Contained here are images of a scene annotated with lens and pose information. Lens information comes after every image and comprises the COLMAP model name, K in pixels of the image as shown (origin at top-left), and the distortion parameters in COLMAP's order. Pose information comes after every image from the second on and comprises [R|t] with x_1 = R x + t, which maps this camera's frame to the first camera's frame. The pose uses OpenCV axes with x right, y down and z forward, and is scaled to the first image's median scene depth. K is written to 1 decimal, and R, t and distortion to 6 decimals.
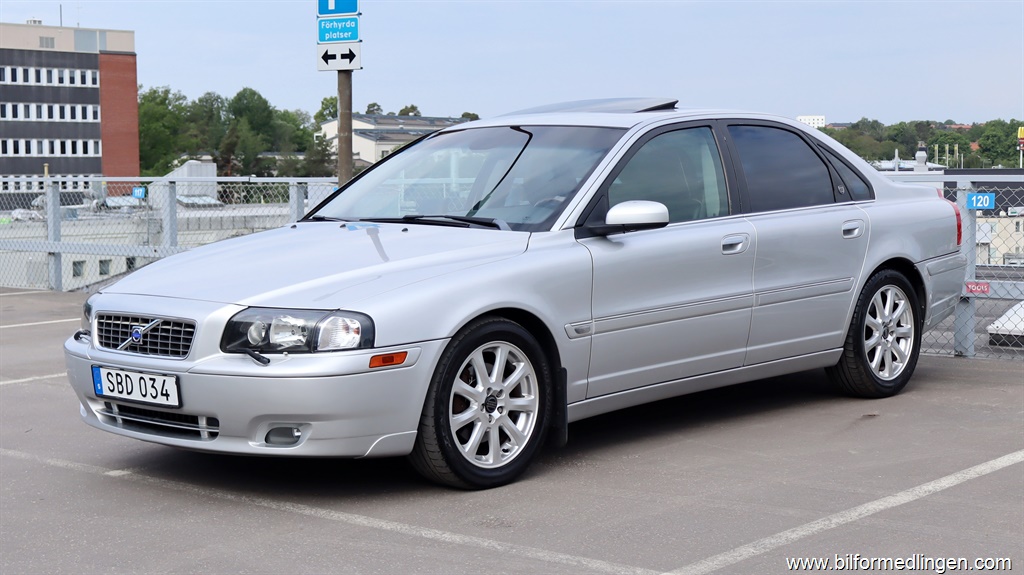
lens RADIAL K [[1535.2, 0, 512.0], [0, 1535.2, 287.5], [0, 0, 1]] dist [0.010950, 0.001462]
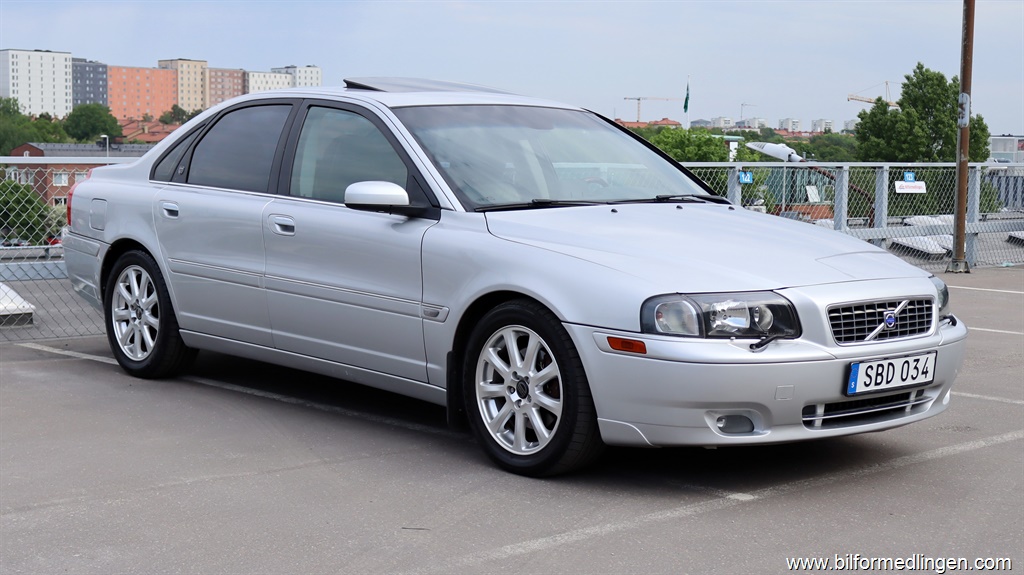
lens RADIAL K [[1535.2, 0, 512.0], [0, 1535.2, 287.5], [0, 0, 1]] dist [0.010950, 0.001462]
pose [[0.105389, -0.074363, 0.991647, -1.236661], [0.058707, 0.995926, 0.068445, -0.070435], [-0.992697, 0.051003, 0.109326, 1.138712]]
